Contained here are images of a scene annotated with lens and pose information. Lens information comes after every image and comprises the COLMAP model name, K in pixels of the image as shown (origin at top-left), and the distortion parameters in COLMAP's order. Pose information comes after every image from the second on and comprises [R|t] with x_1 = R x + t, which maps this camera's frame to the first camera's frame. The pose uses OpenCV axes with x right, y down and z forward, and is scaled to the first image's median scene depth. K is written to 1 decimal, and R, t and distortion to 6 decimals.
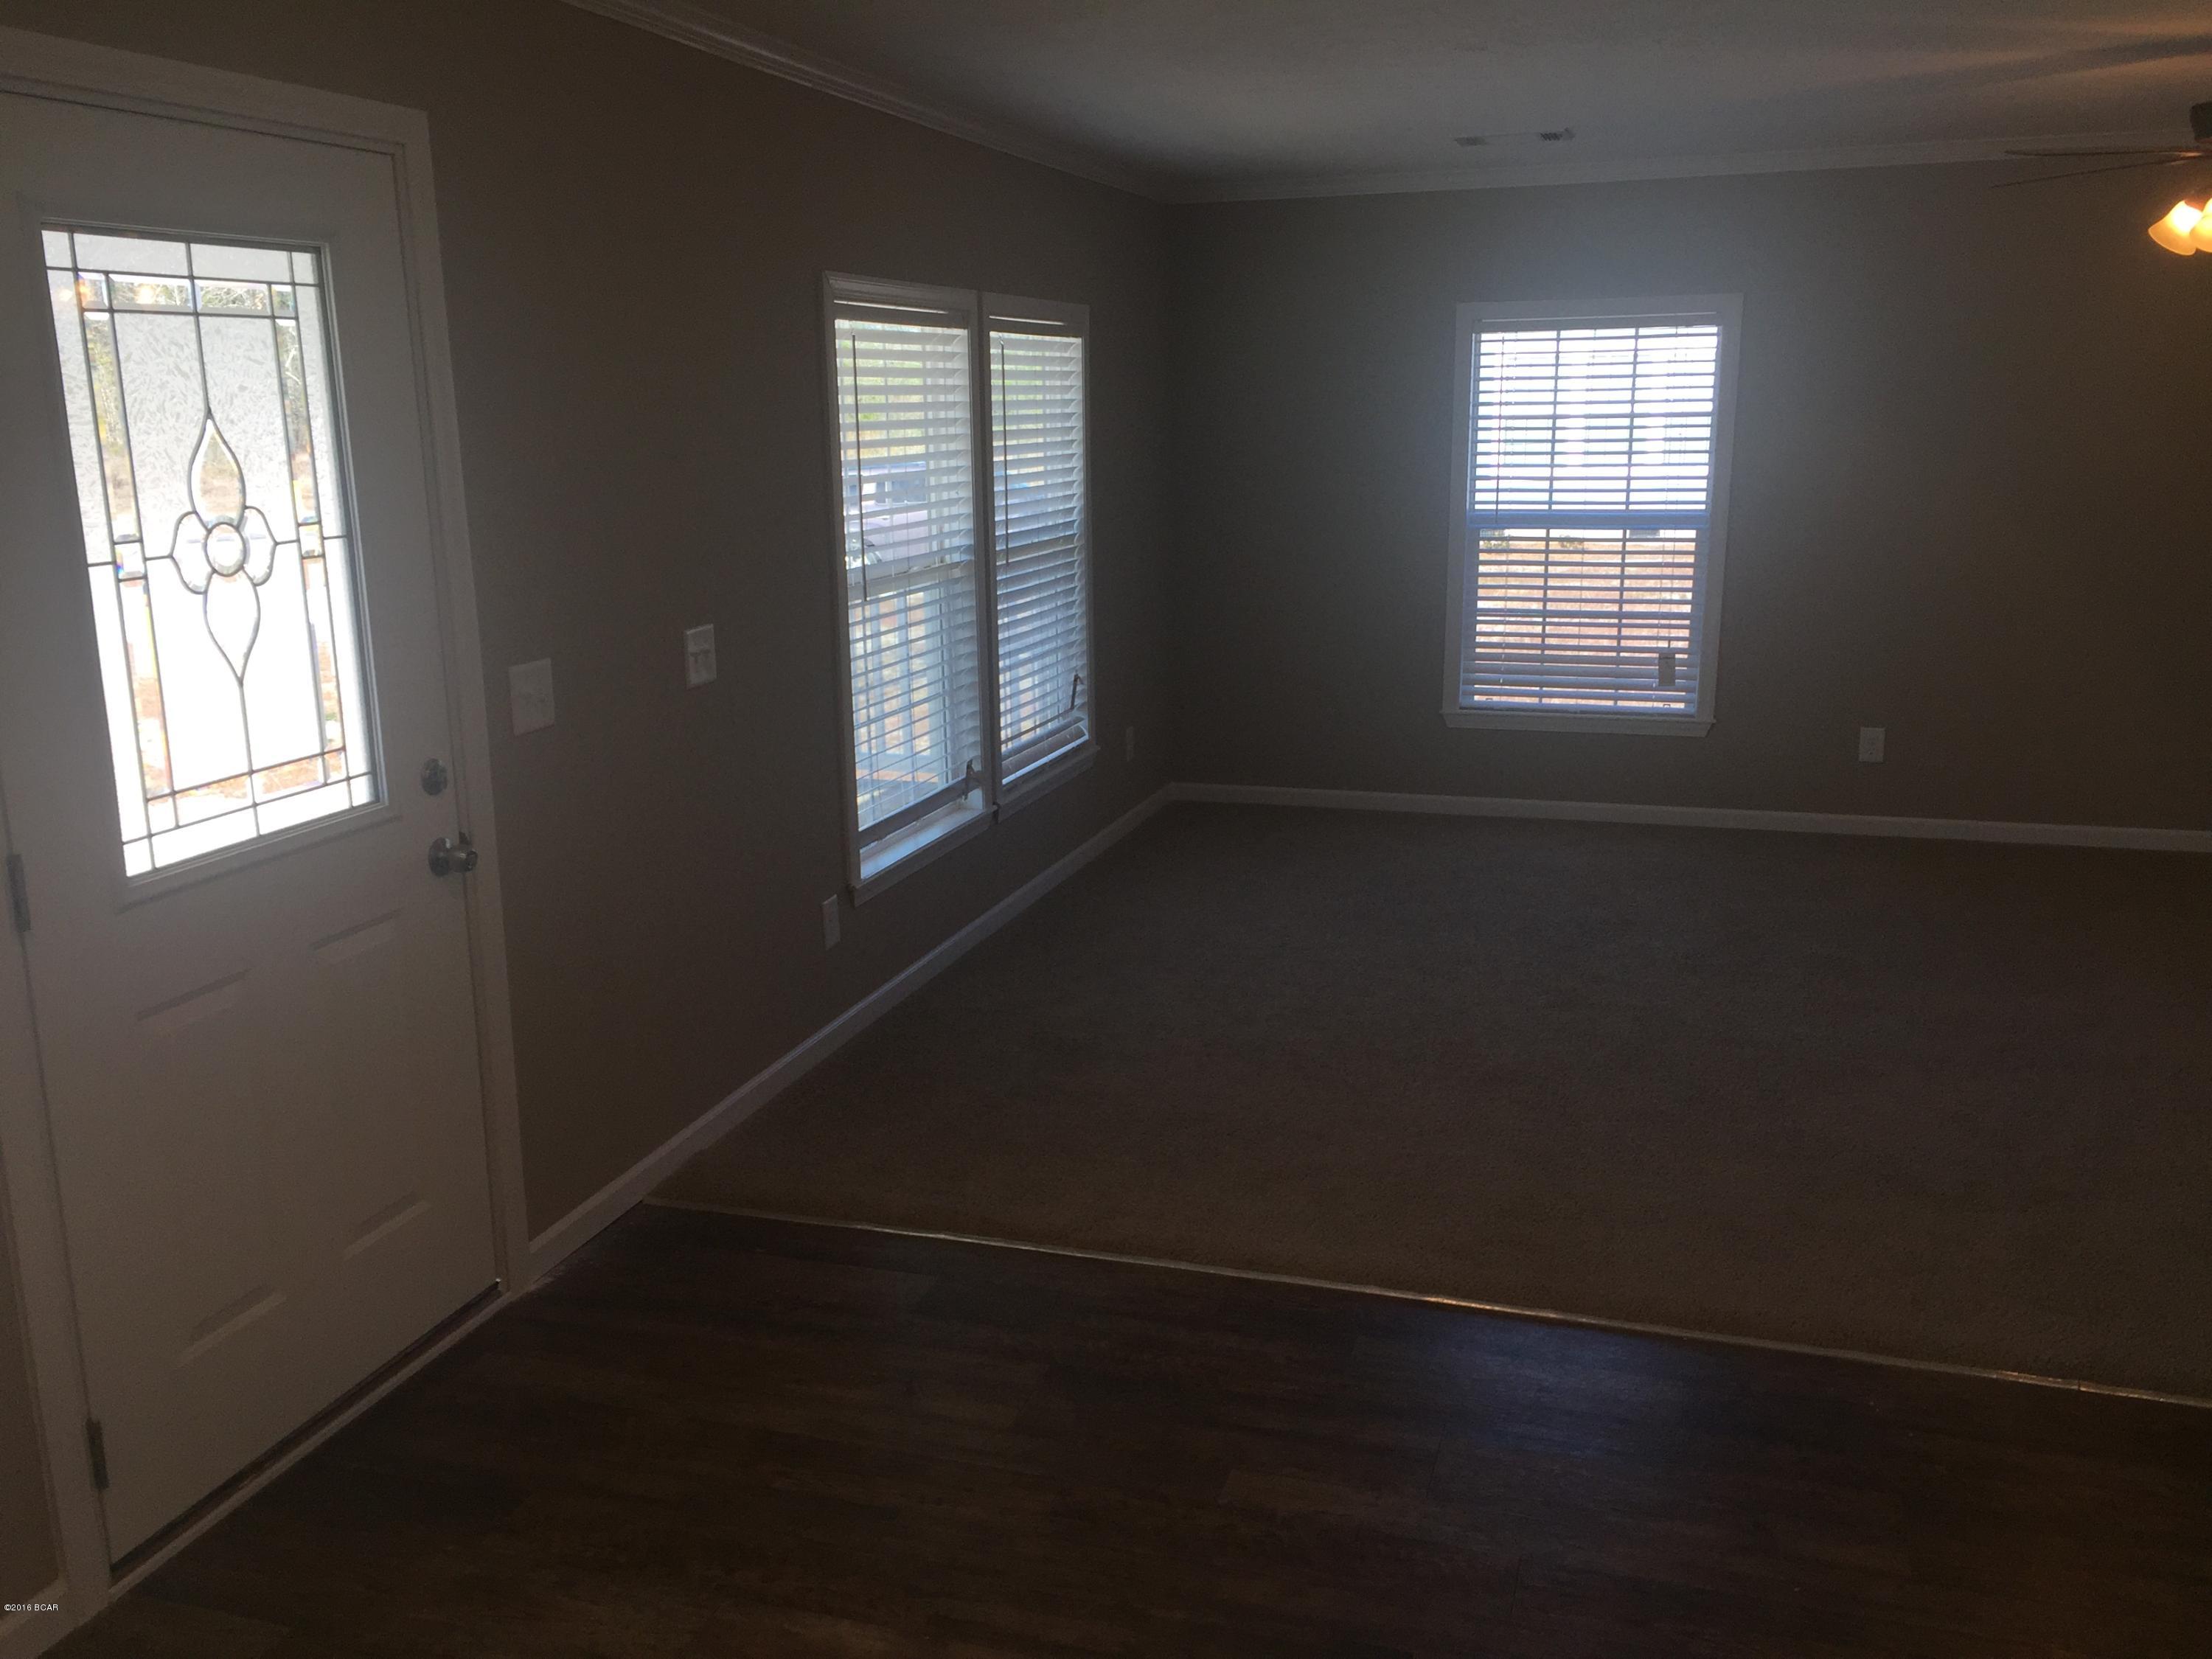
lens RADIAL K [[1877.6, 0, 1102.9], [0, 1877.6, 833.5], [0, 0, 1]] dist [0.089445, -0.110281]
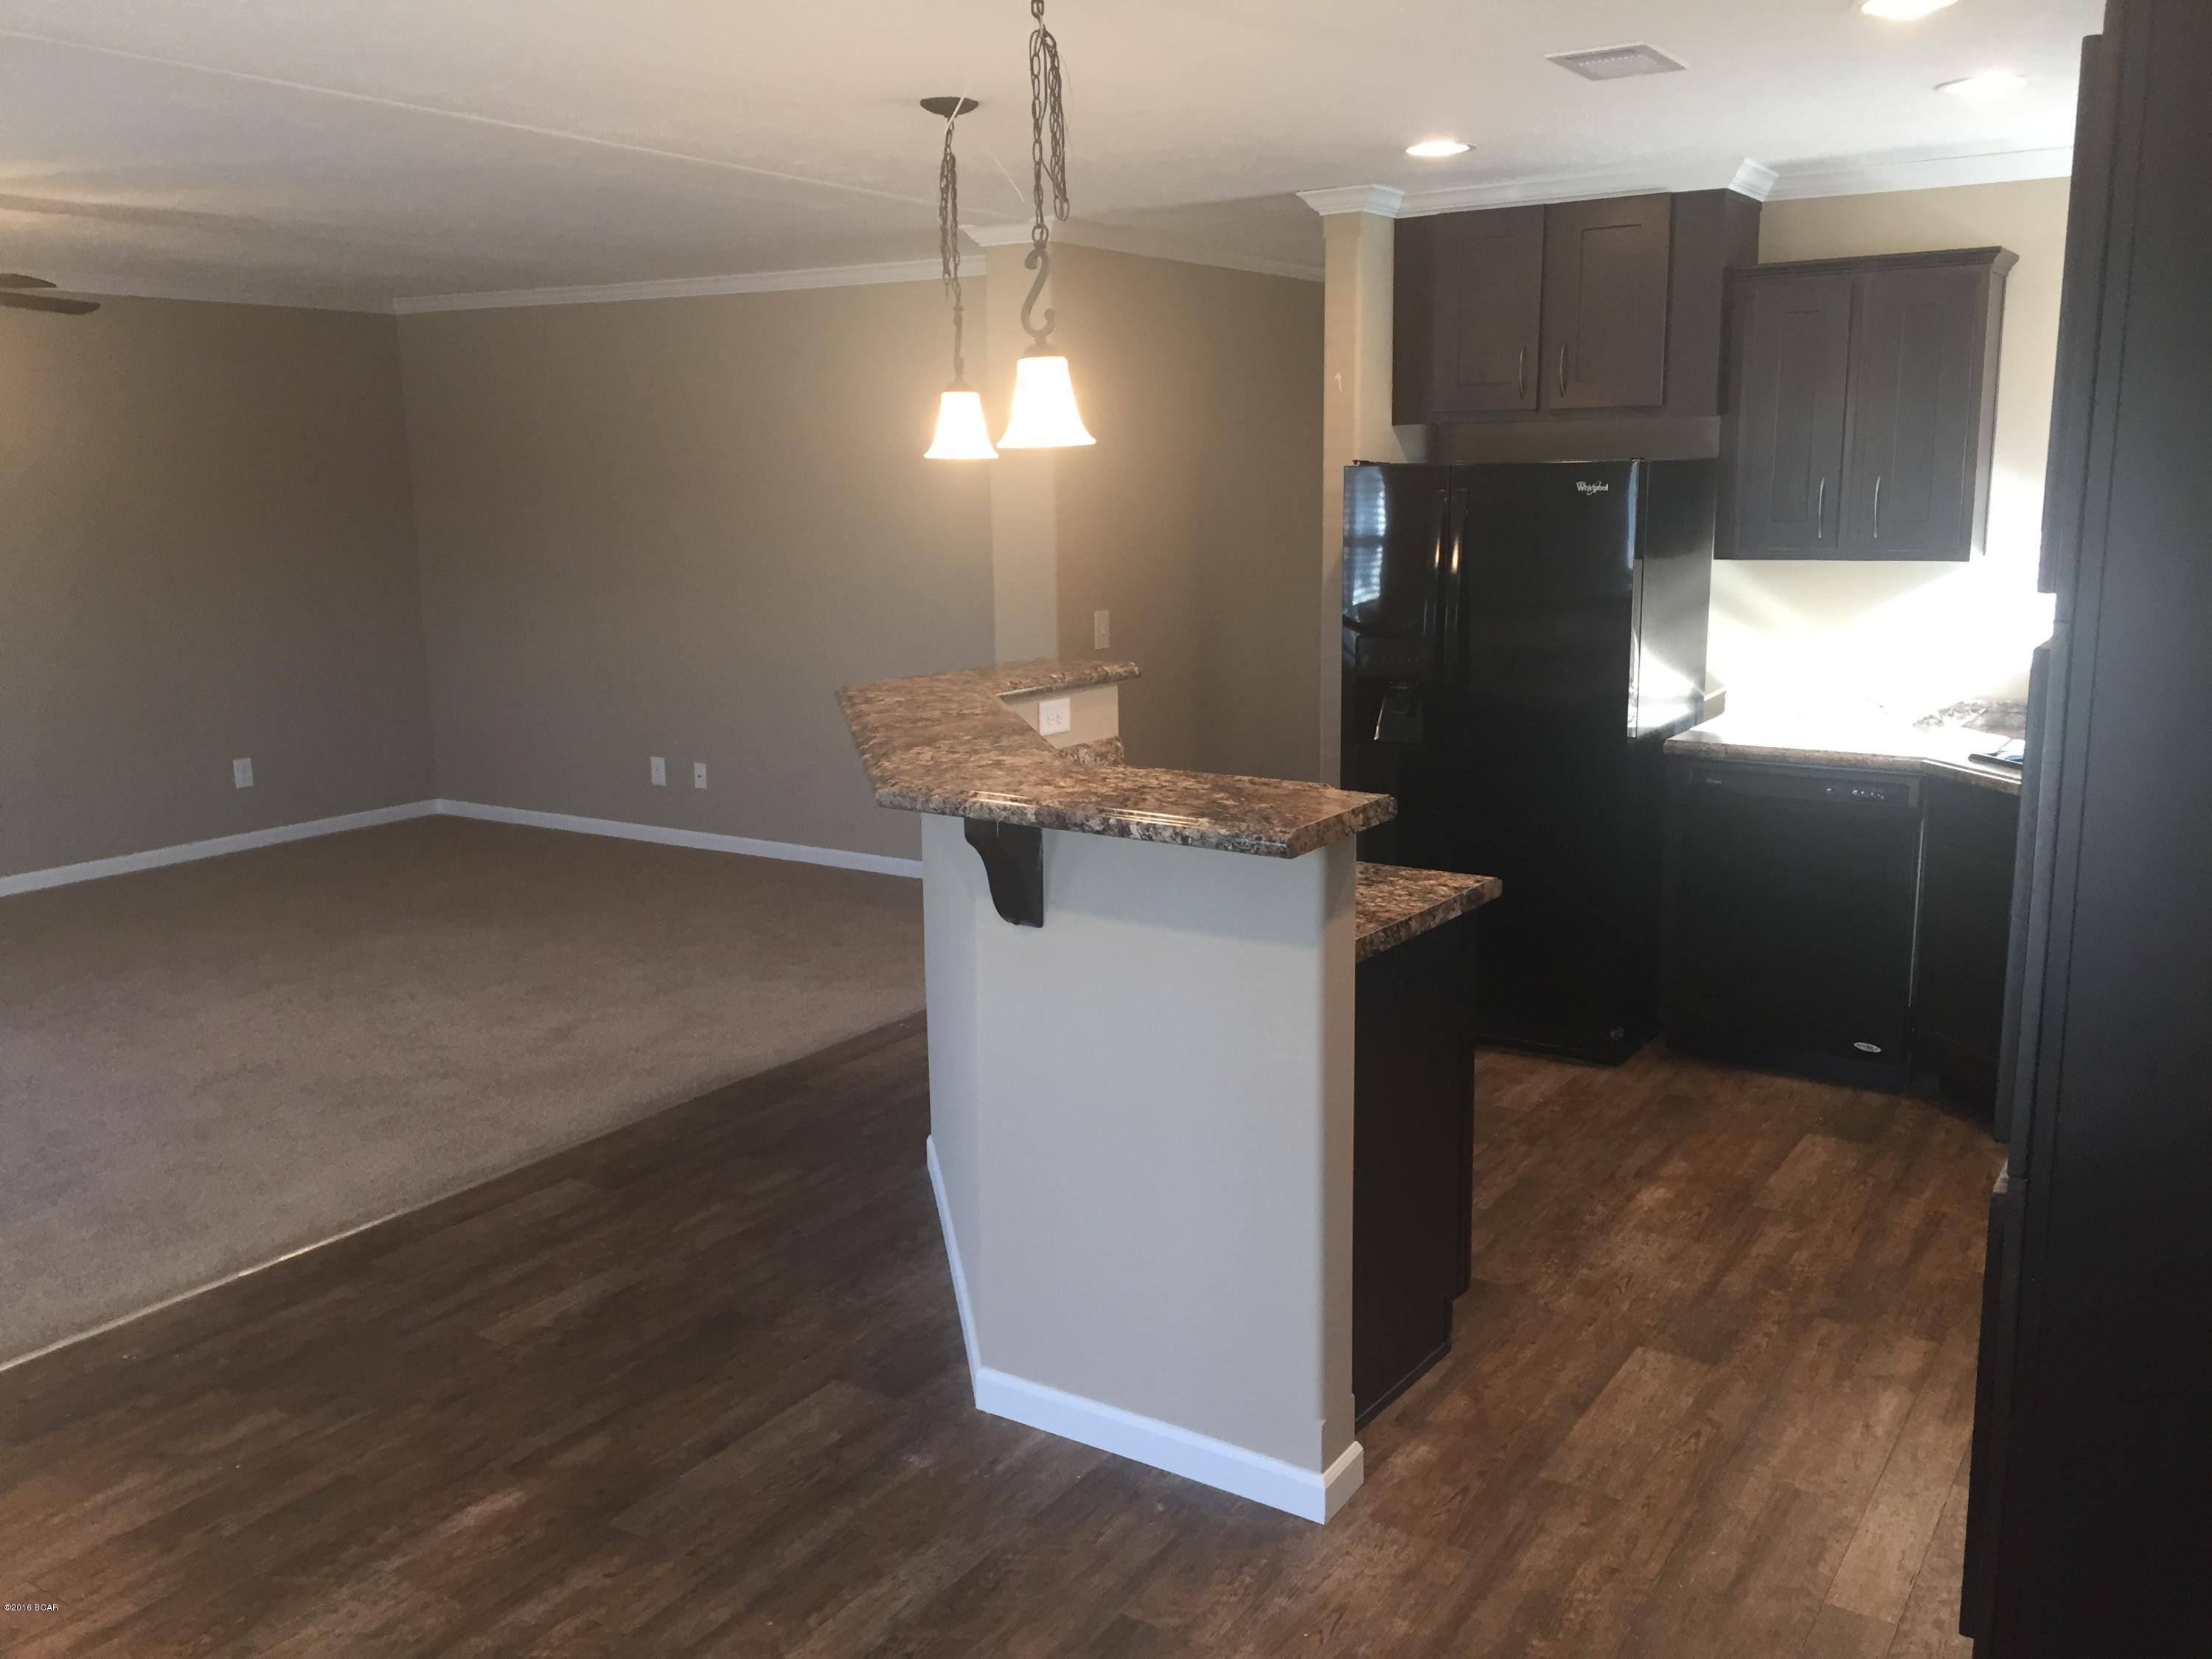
lens RADIAL K [[1877.6, 0, 1105.1], [0, 1877.6, 825.7], [0, 0, 1]] dist [0.089445, -0.110281]
pose [[0.256109, -0.167625, 0.952003, -0.228179], [0.226200, 0.967899, 0.109571, -0.001921], [-0.939810, 0.187281, 0.285804, 0.025230]]
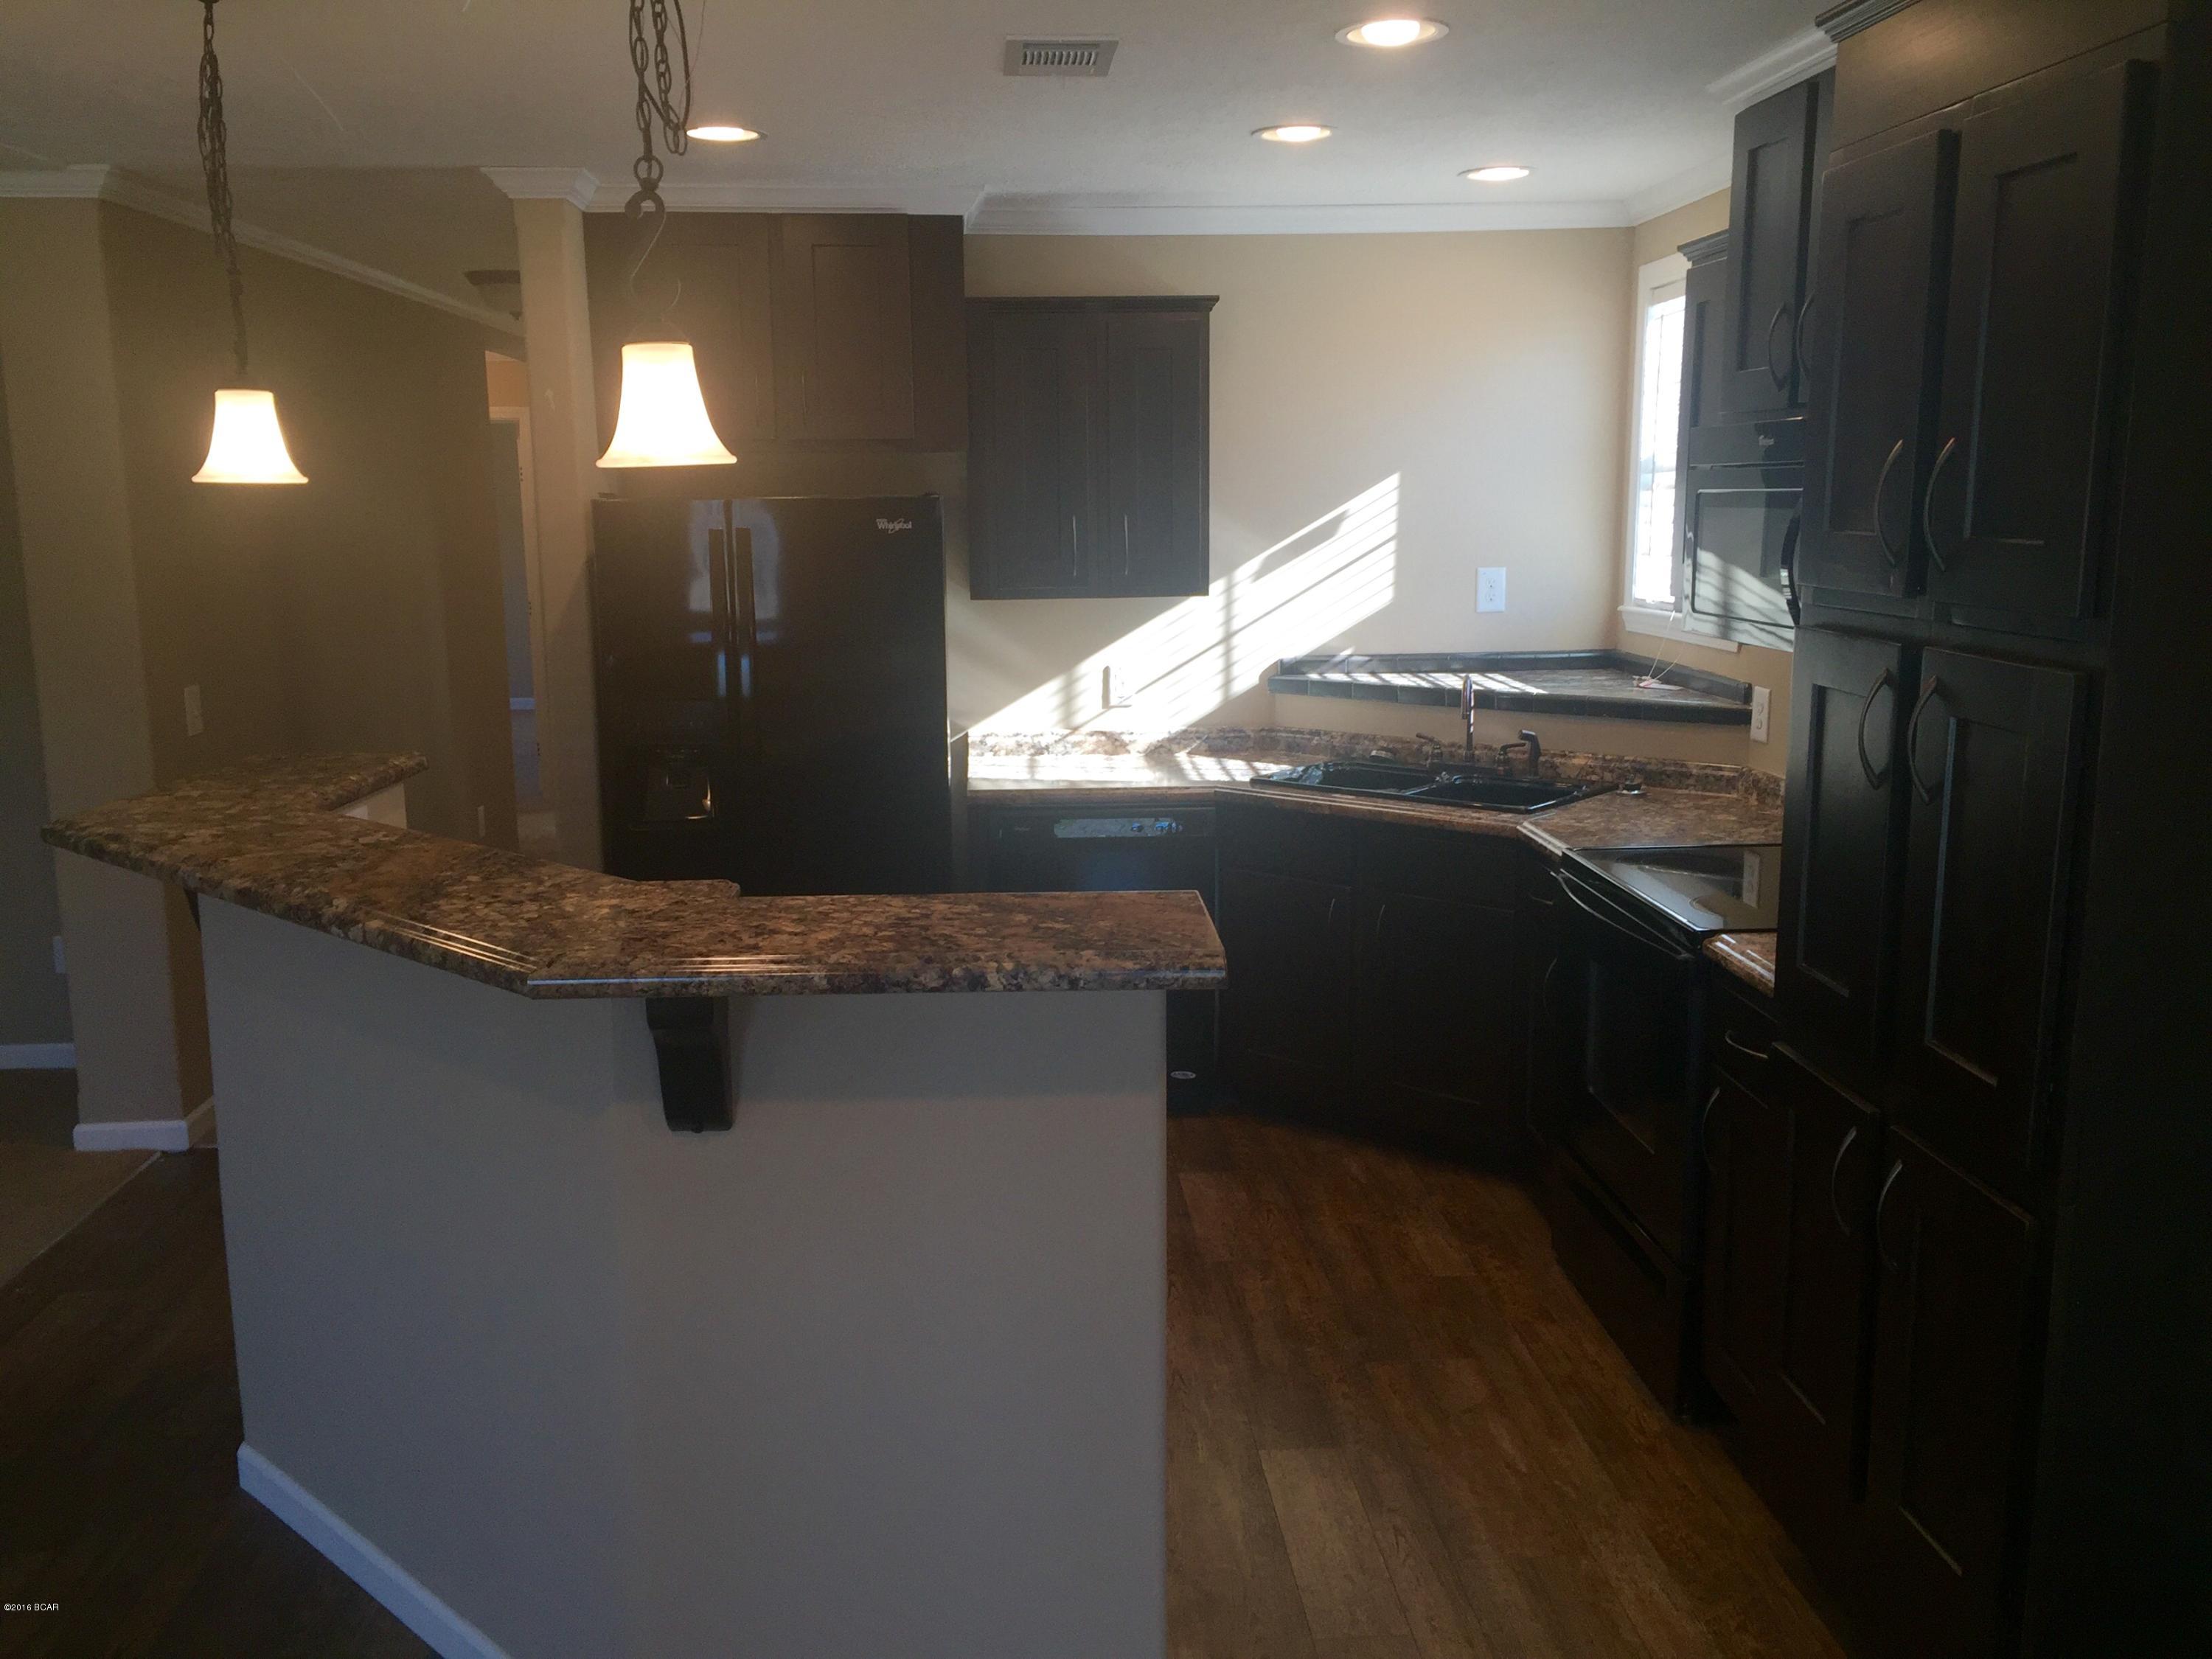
lens RADIAL K [[1877.6, 0, 1084.0], [0, 1877.6, 828.9], [0, 0, 1]] dist [0.089445, -0.110281]
pose [[-0.366737, -0.142993, 0.919270, -0.119743], [0.226723, 0.944588, 0.237382, -0.046282], [-0.902275, 0.295477, -0.313995, 0.209569]]
